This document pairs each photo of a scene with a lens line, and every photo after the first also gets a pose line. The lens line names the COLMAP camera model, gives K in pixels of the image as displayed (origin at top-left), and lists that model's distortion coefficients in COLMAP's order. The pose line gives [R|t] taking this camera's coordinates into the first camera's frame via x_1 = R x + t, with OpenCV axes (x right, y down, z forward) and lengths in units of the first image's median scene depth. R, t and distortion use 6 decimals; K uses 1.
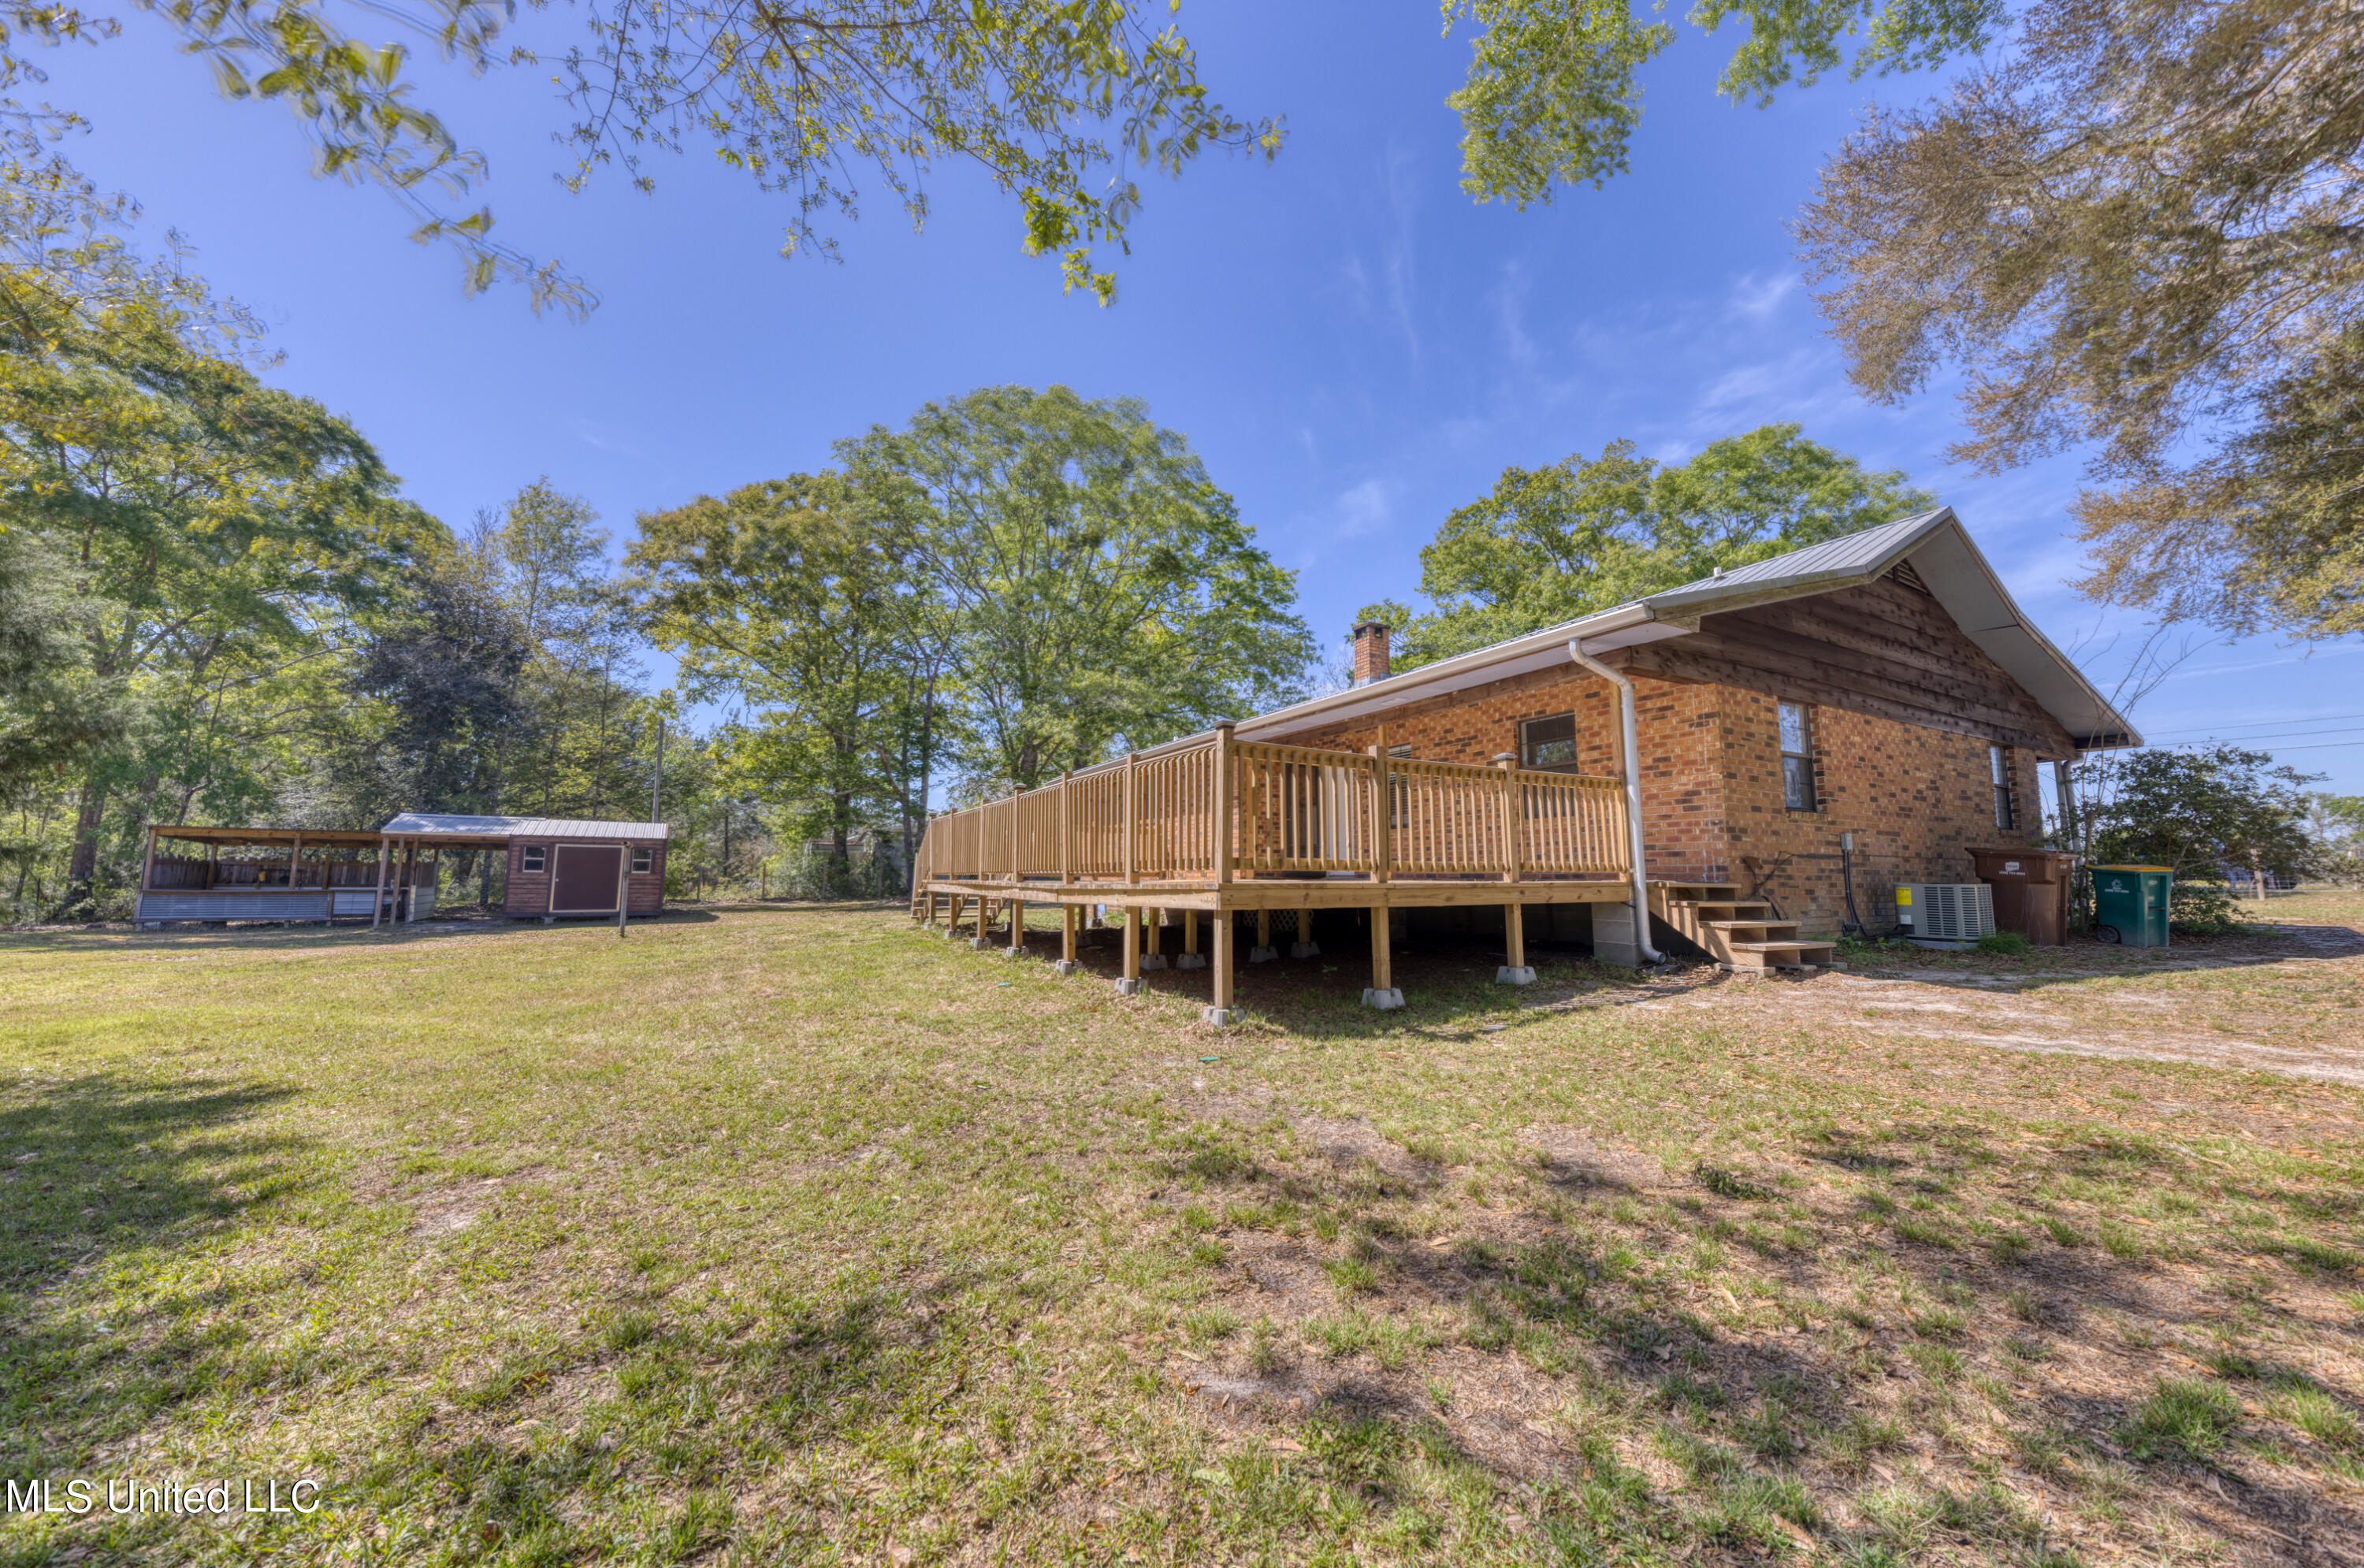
lens RADIAL K [[810.5, 0, 1178.8], [0, 810.5, 776.4], [0, 0, 1]] dist [0.007665, -0.005772]
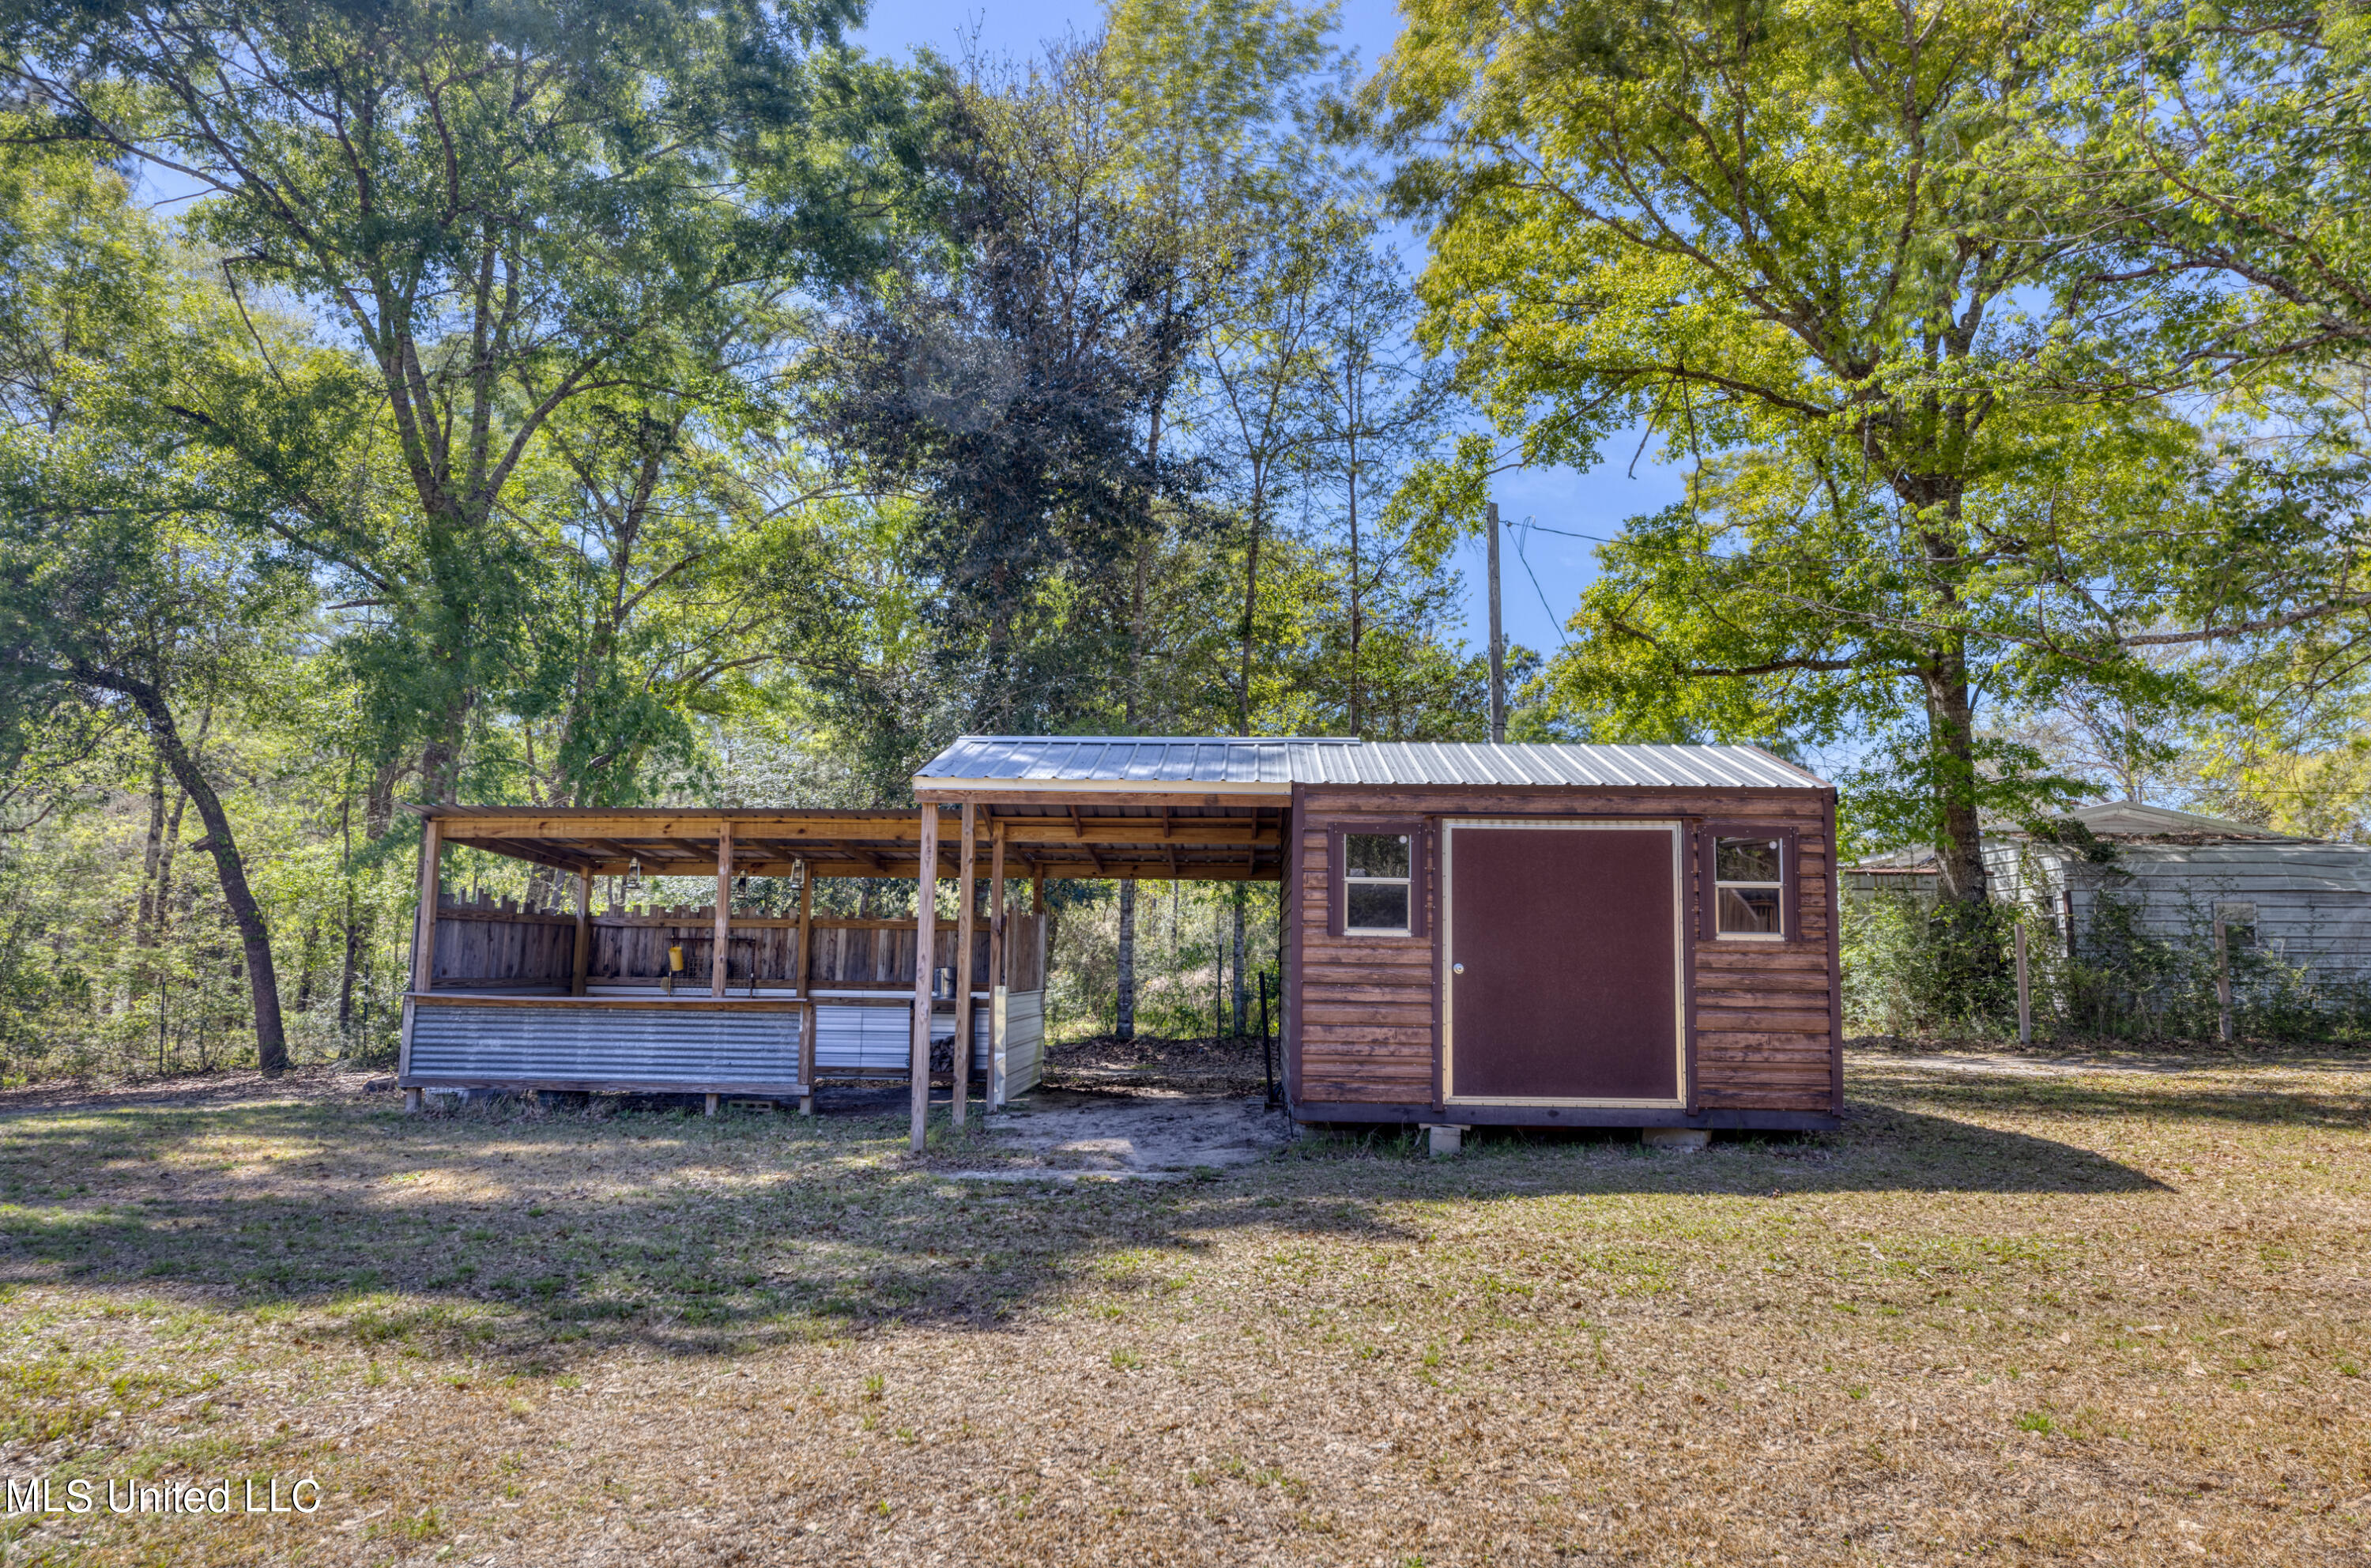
lens RADIAL K [[1630.6, 0, 1185.5], [0, 1630.6, 784.0], [0, 0, 1]] dist [0.001086, 0.000014]
pose [[0.813489, -0.062518, -0.578210, -0.538747], [0.068720, 0.997573, -0.011179, 0.071507], [0.577506, -0.030641, 0.815811, 0.553989]]
